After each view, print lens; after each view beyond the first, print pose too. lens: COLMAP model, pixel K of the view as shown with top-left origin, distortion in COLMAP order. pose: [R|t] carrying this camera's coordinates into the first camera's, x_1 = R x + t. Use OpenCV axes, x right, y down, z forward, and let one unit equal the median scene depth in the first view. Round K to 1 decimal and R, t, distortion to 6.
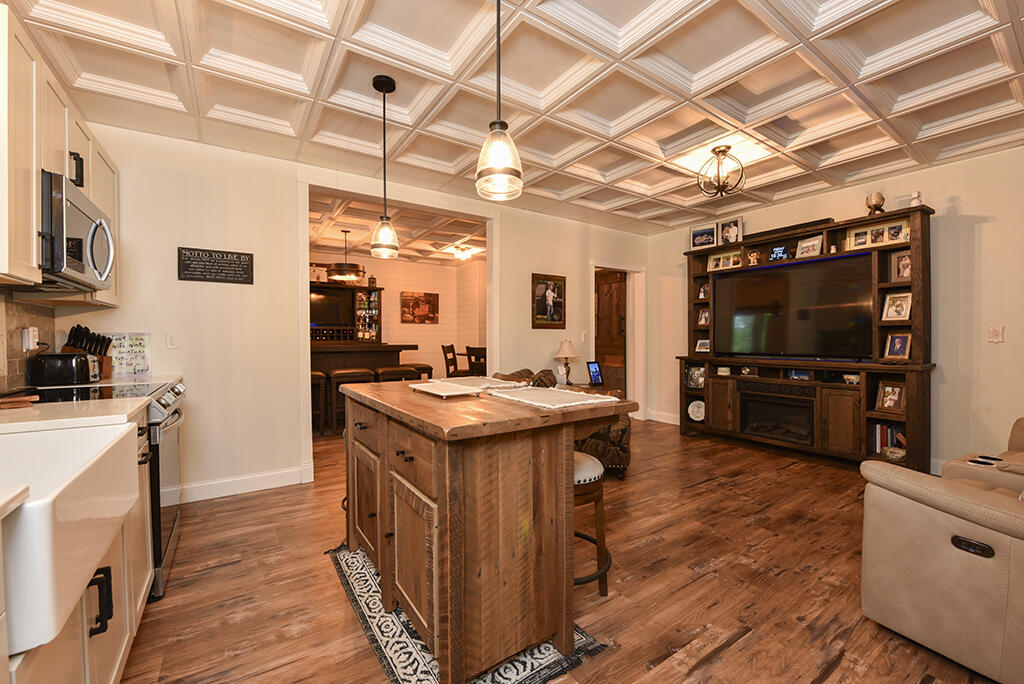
lens RADIAL K [[412.7, 0, 512.6], [0, 412.7, 341.1], [0, 0, 1]] dist [-0.015358, -0.000505]
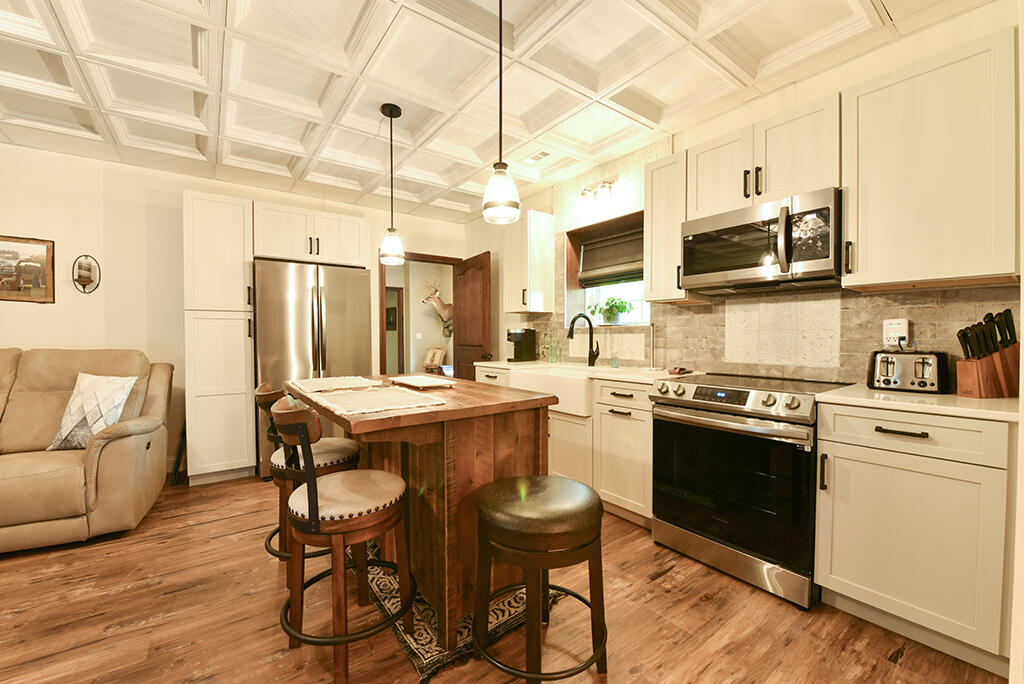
lens RADIAL K [[412.7, 0, 510.9], [0, 412.7, 342.3], [0, 0, 1]] dist [-0.015358, -0.000505]
pose [[-0.998884, 0.007069, -0.046696, -0.318480], [0.005872, 0.999652, 0.025735, -0.014699], [0.046862, 0.025432, -0.998578, 1.895286]]
